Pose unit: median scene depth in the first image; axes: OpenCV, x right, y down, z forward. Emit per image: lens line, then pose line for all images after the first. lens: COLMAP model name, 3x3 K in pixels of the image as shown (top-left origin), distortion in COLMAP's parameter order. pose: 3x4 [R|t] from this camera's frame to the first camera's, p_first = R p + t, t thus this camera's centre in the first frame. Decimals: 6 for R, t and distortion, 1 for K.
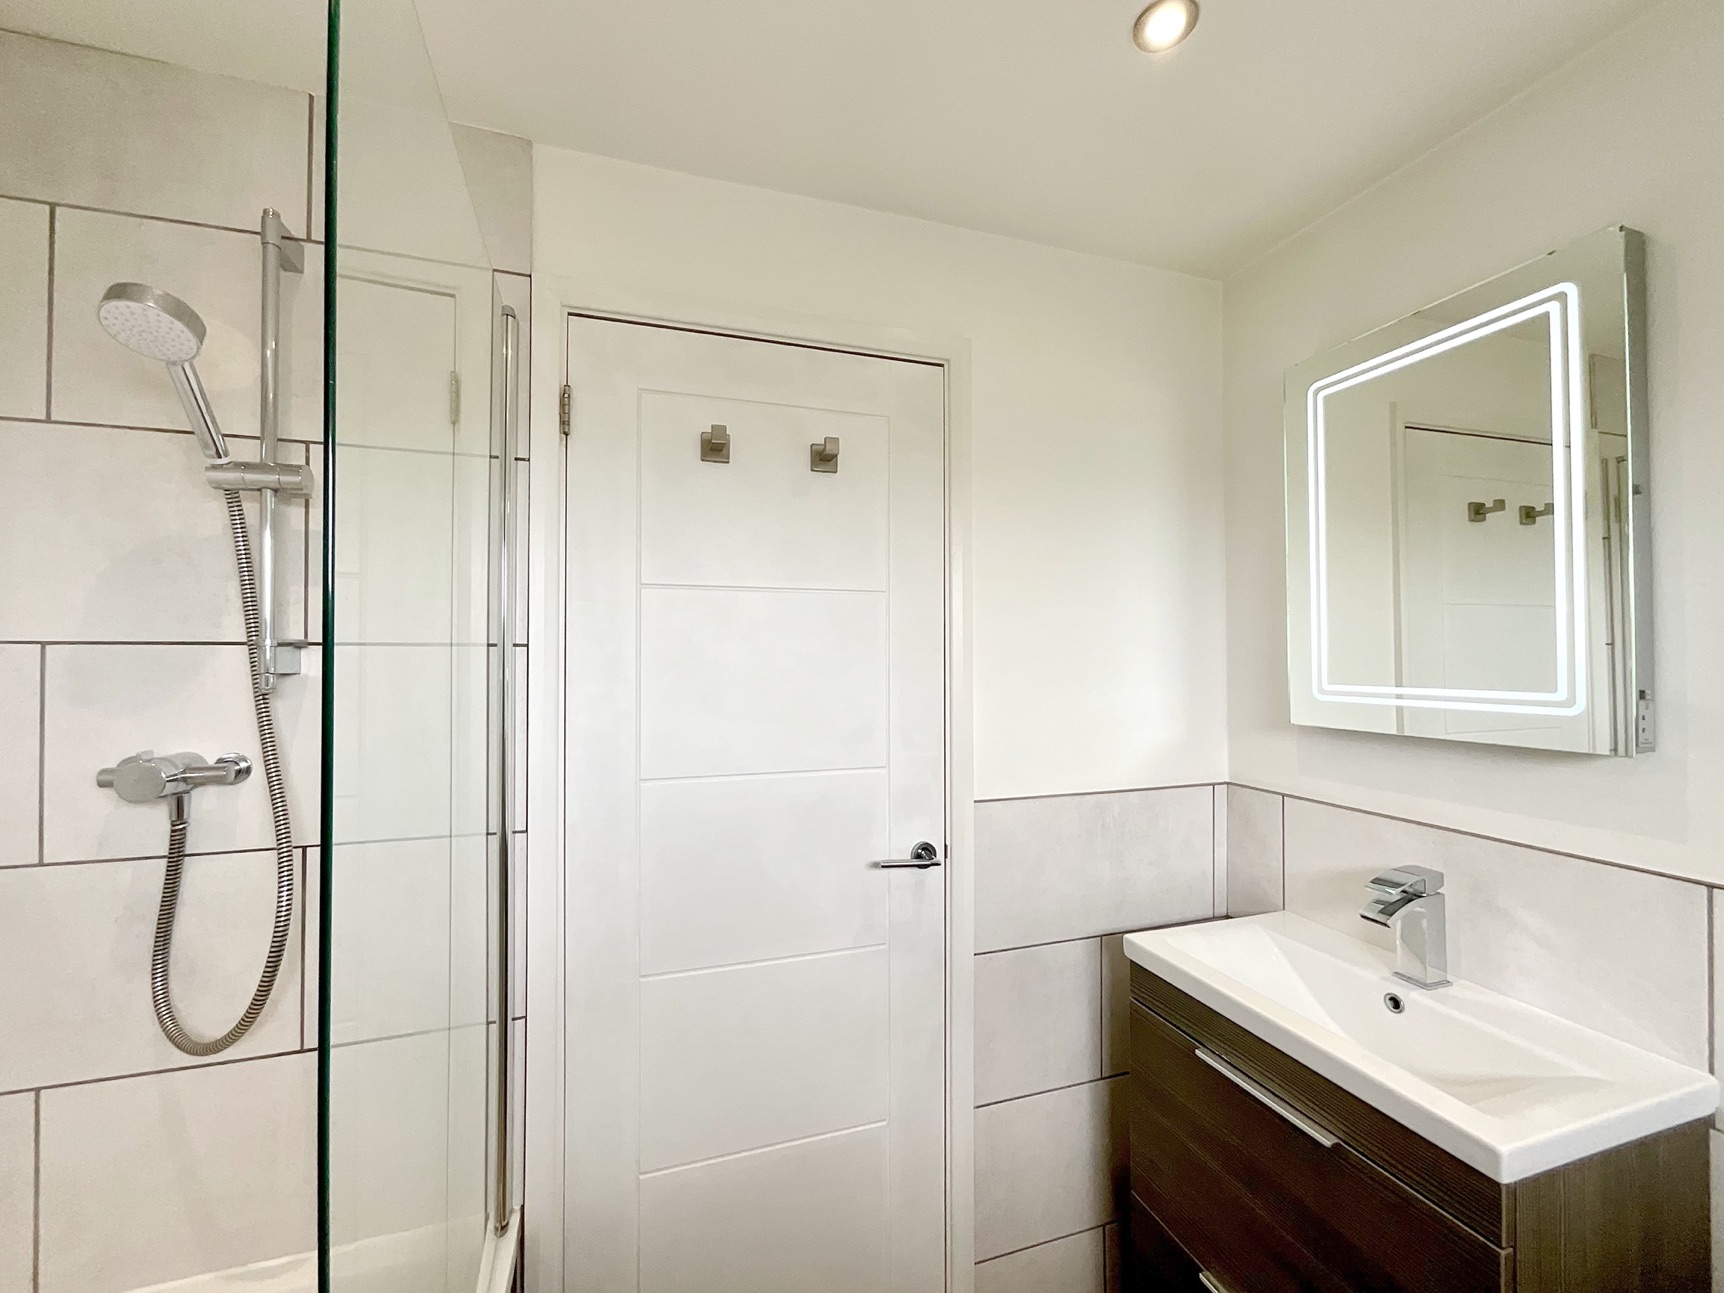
lens RADIAL K [[695.7, 0, 862.0], [0, 695.7, 645.6], [0, 0, 1]] dist [-0.002955, 0.000188]
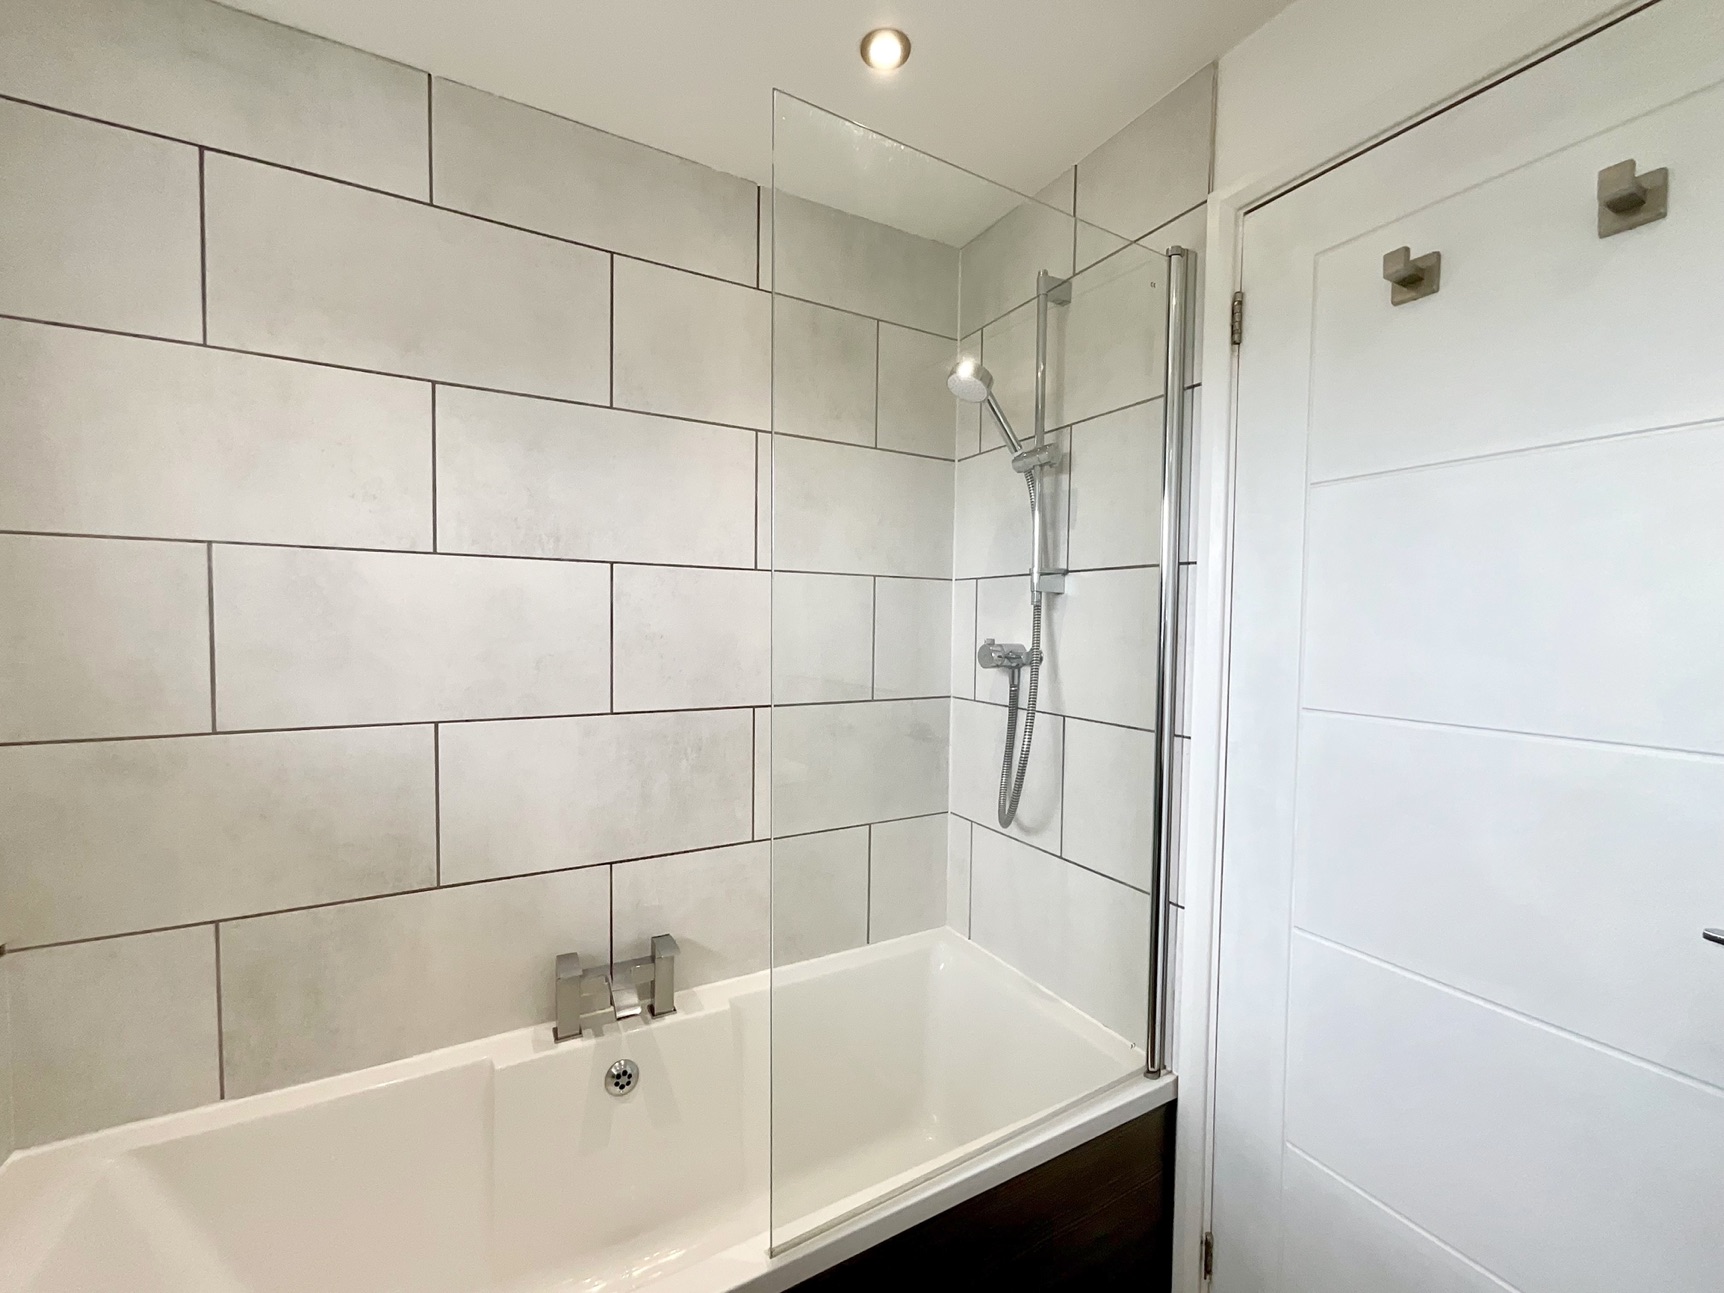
lens RADIAL K [[695.7, 0, 861.5], [0, 695.7, 648.0], [0, 0, 1]] dist [-0.002955, 0.000188]
pose [[0.184898, 0.041054, -0.981900, 0.538050], [0.002333, 0.999106, 0.042213, 0.096950], [0.982755, -0.010096, 0.184636, 0.354654]]
